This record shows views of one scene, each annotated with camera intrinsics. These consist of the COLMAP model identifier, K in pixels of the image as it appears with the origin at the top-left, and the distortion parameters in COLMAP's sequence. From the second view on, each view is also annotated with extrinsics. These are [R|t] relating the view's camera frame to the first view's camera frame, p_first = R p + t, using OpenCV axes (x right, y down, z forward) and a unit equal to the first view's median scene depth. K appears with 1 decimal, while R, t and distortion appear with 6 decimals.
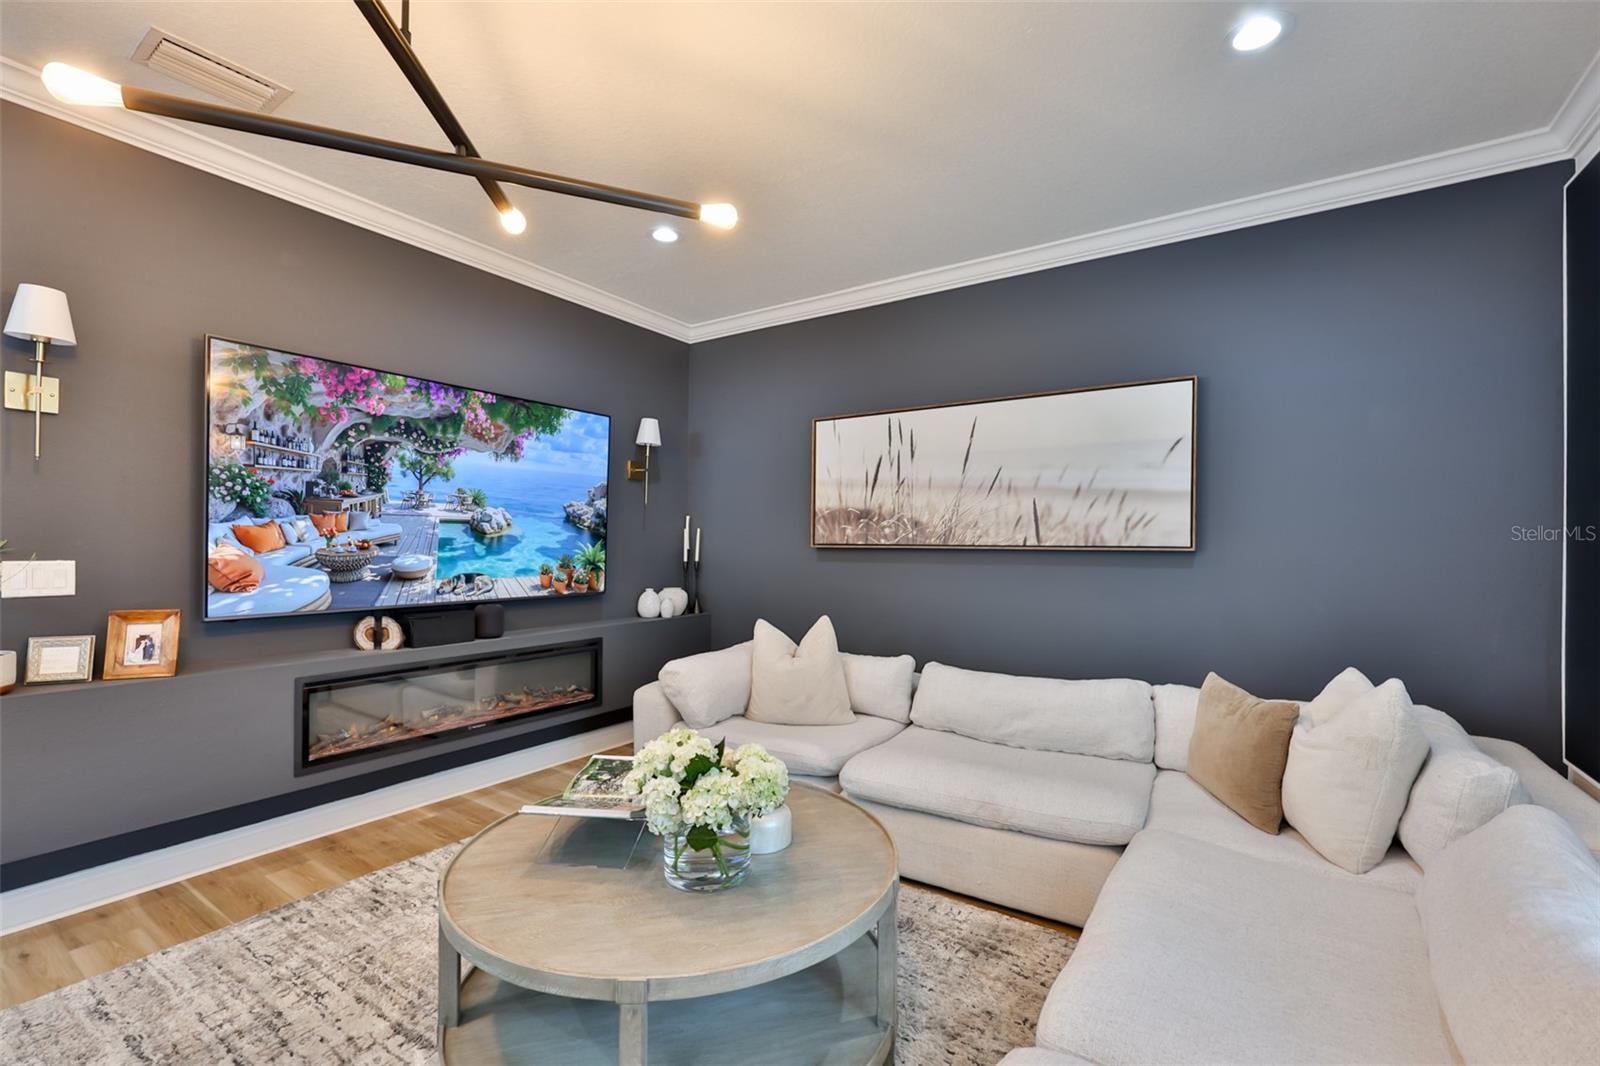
lens RADIAL K [[694.6, 0, 808.6], [0, 694.6, 538.5], [0, 0, 1]] dist [0.001191, -0.001955]
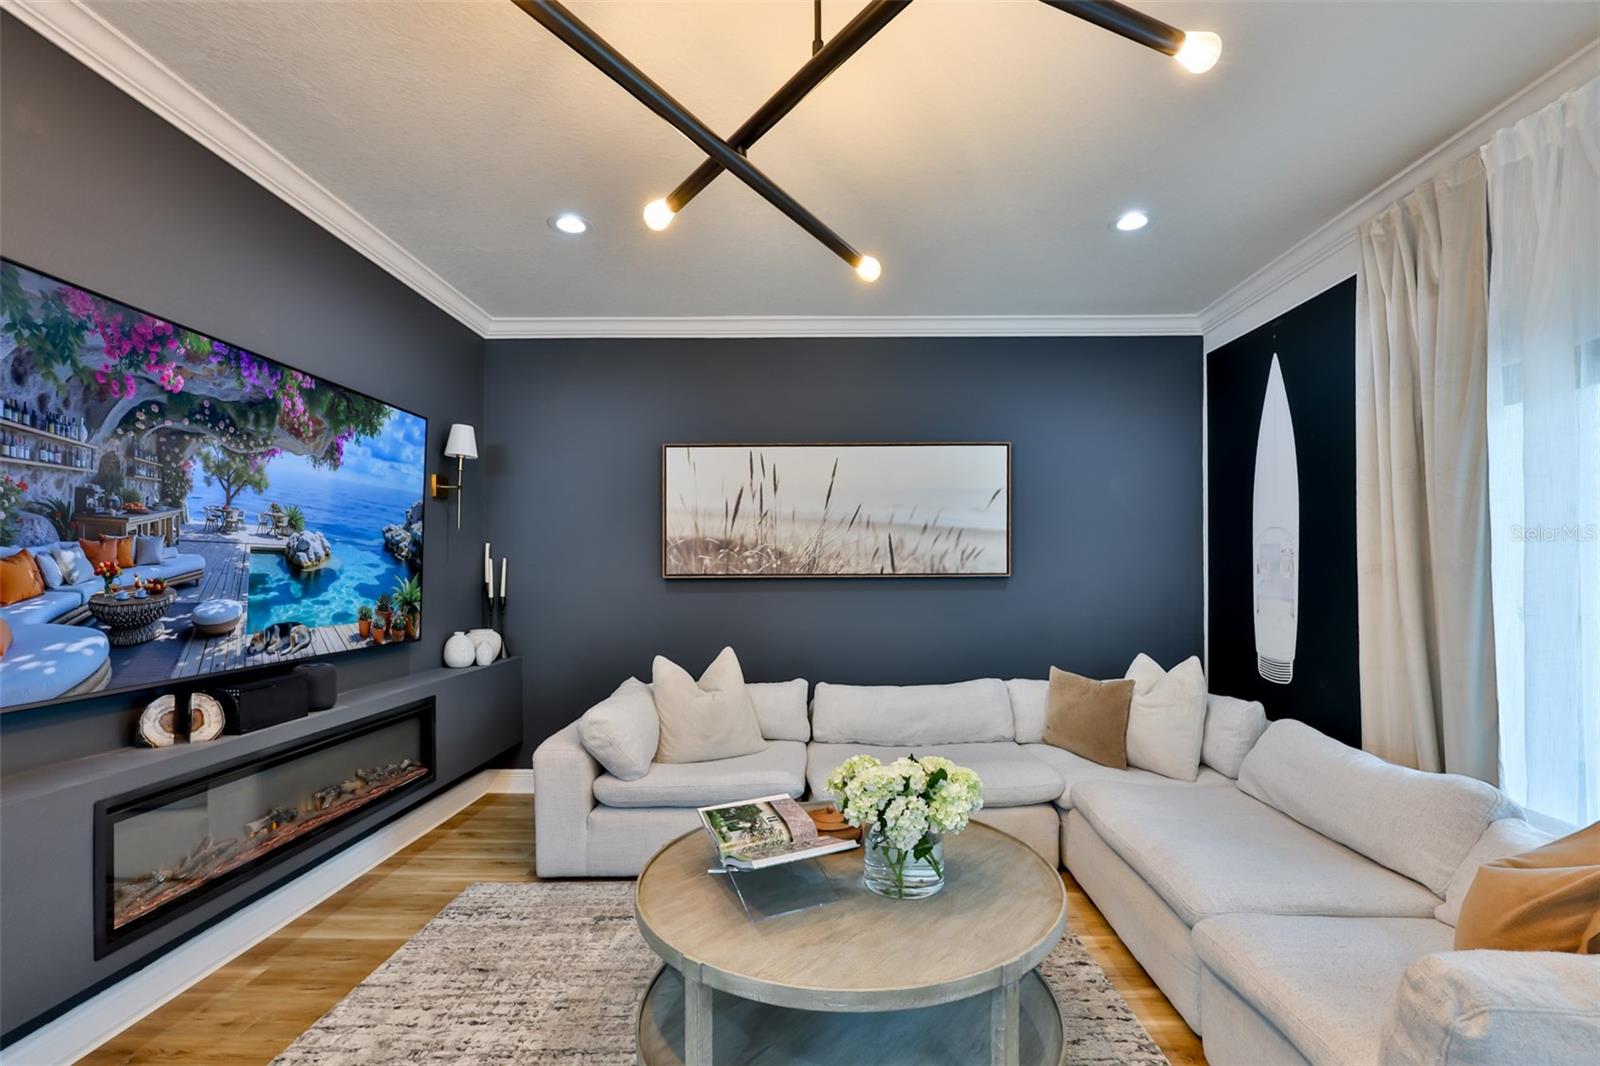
lens RADIAL K [[694.6, 0, 820.3], [0, 694.6, 567.6], [0, 0, 1]] dist [0.001191, -0.001955]
pose [[0.835008, -0.008785, 0.550168, -0.420106], [0.006147, 0.999959, 0.006638, -0.008545], [-0.550204, -0.002160, 0.835027, 0.093018]]
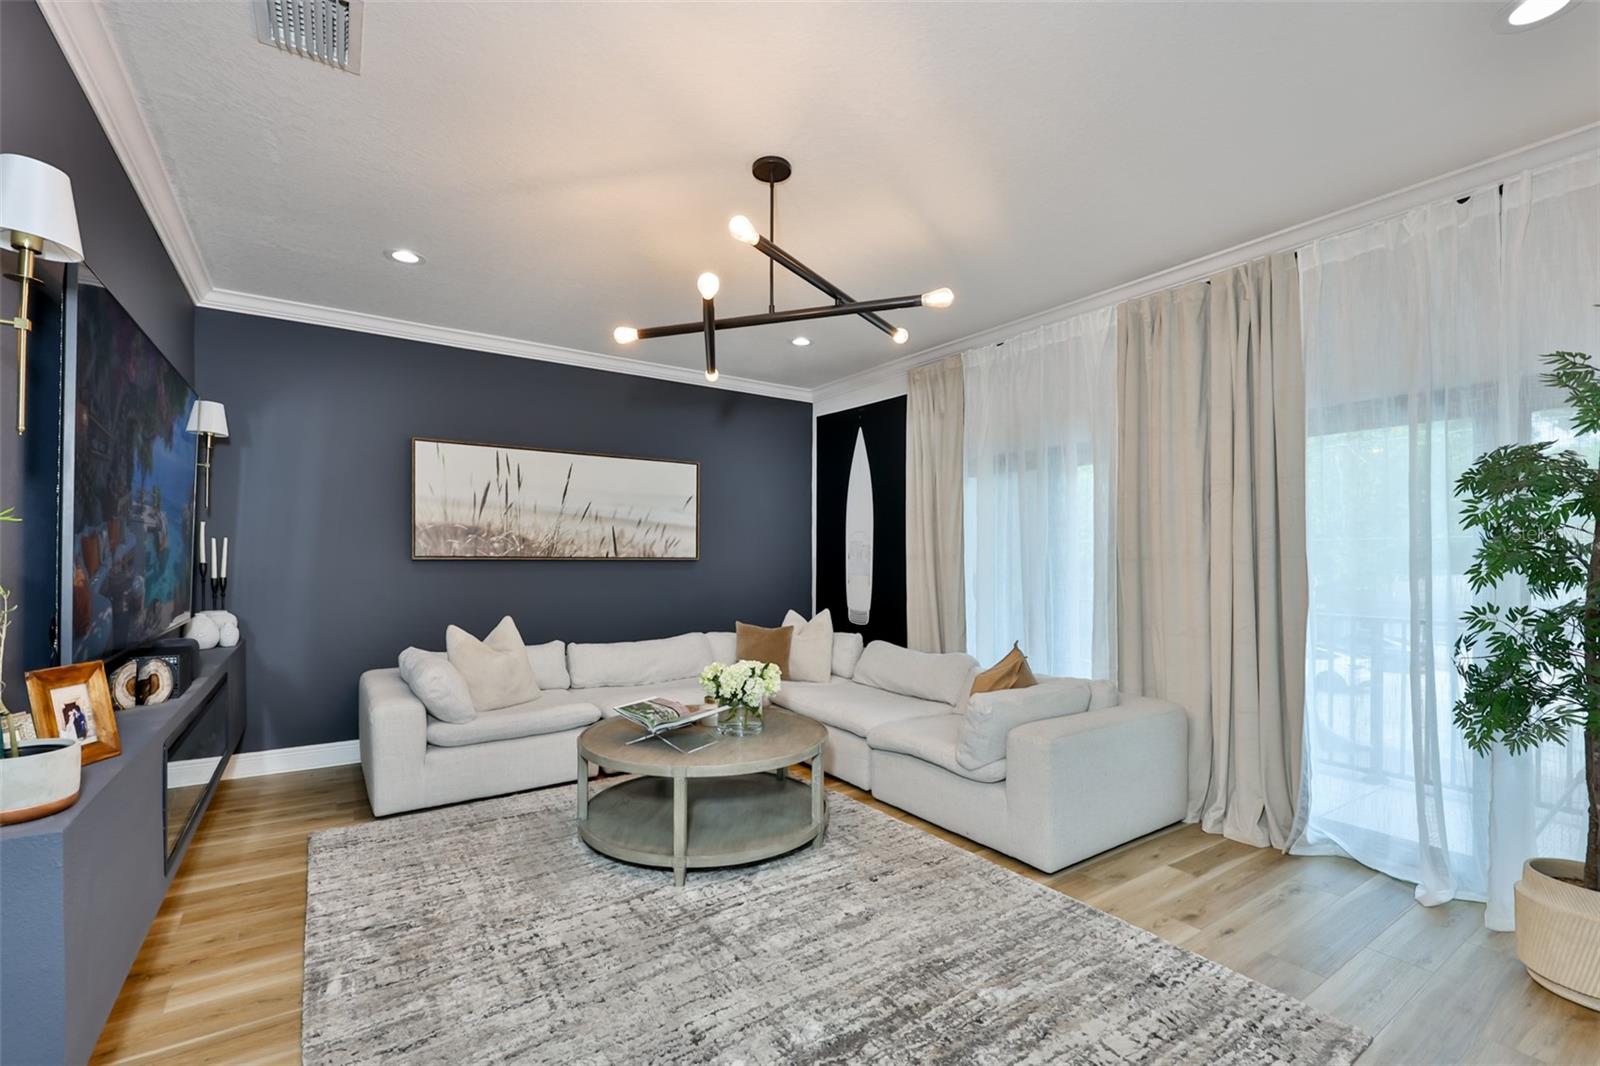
lens RADIAL K [[694.6, 0, 803.1], [0, 694.6, 560.2], [0, 0, 1]] dist [0.001191, -0.001955]
pose [[0.368478, -0.009923, 0.929583, -0.922317], [-0.010620, 0.999833, 0.014882, -0.010158], [-0.929576, -0.015356, 0.368311, 0.076139]]
